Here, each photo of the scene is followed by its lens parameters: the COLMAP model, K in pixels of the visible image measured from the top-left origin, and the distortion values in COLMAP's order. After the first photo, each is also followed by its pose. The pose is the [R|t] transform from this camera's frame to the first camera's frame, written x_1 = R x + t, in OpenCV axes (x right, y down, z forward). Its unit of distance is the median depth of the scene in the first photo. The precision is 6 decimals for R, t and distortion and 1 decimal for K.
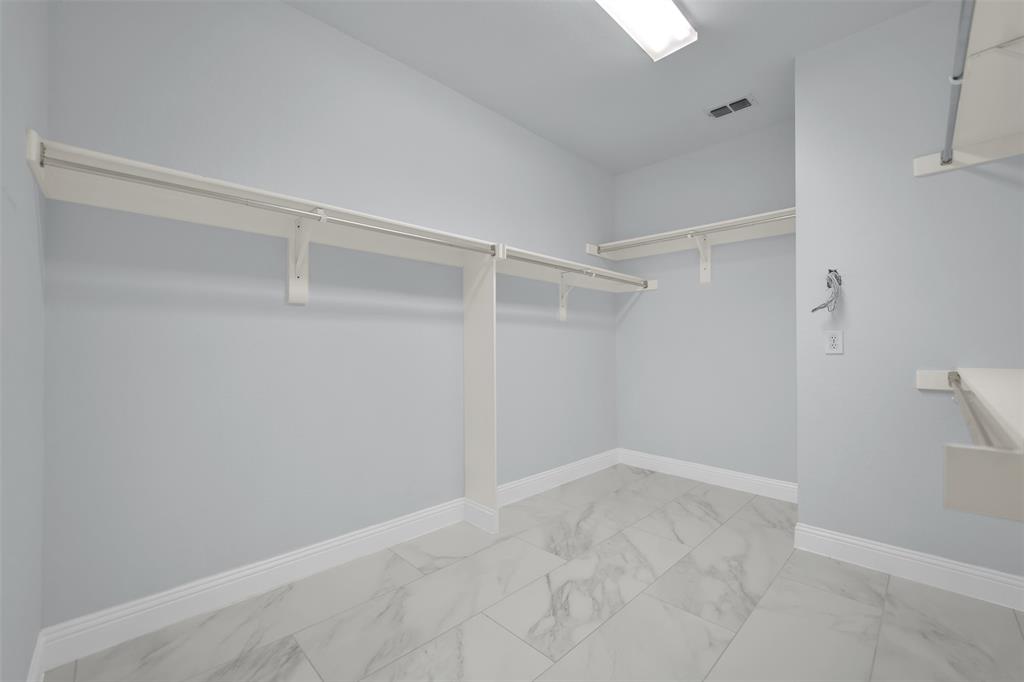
lens RADIAL K [[431.0, 0, 512.0], [0, 431.0, 341.0], [0, 0, 1]] dist [0.000502, 0.000050]
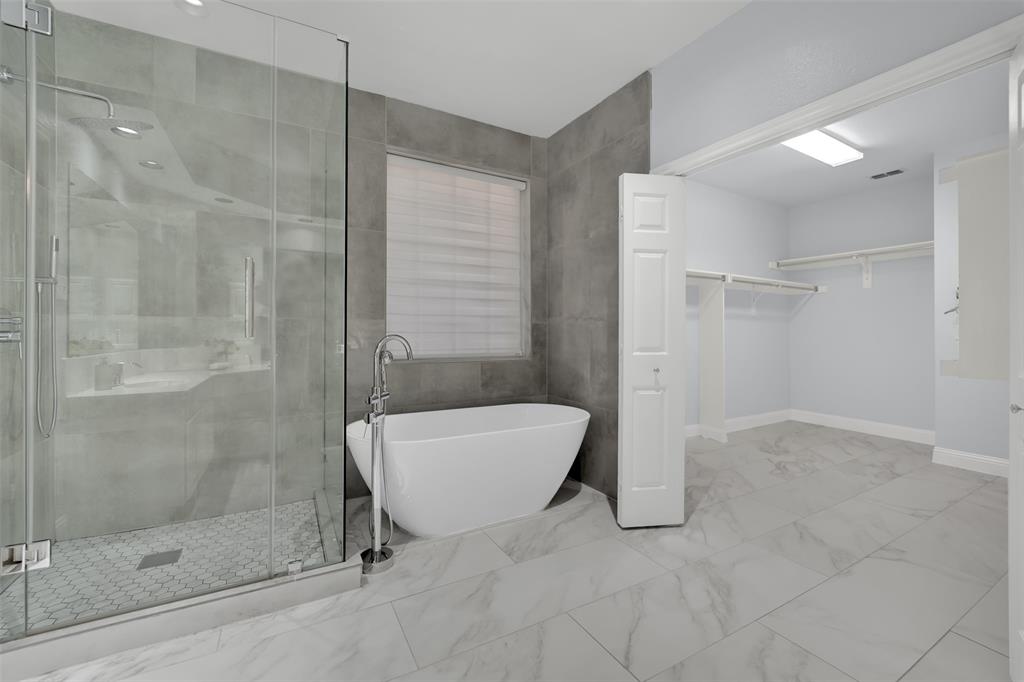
lens RADIAL K [[415.3, 0, 508.5], [0, 415.3, 330.6], [0, 0, 1]] dist [-0.029635, -0.000191]
pose [[0.957595, 0.002138, -0.288110, -0.297894], [0.000043, 0.999971, 0.007564, -0.010441], [0.288118, -0.007256, 0.957567, -0.618596]]
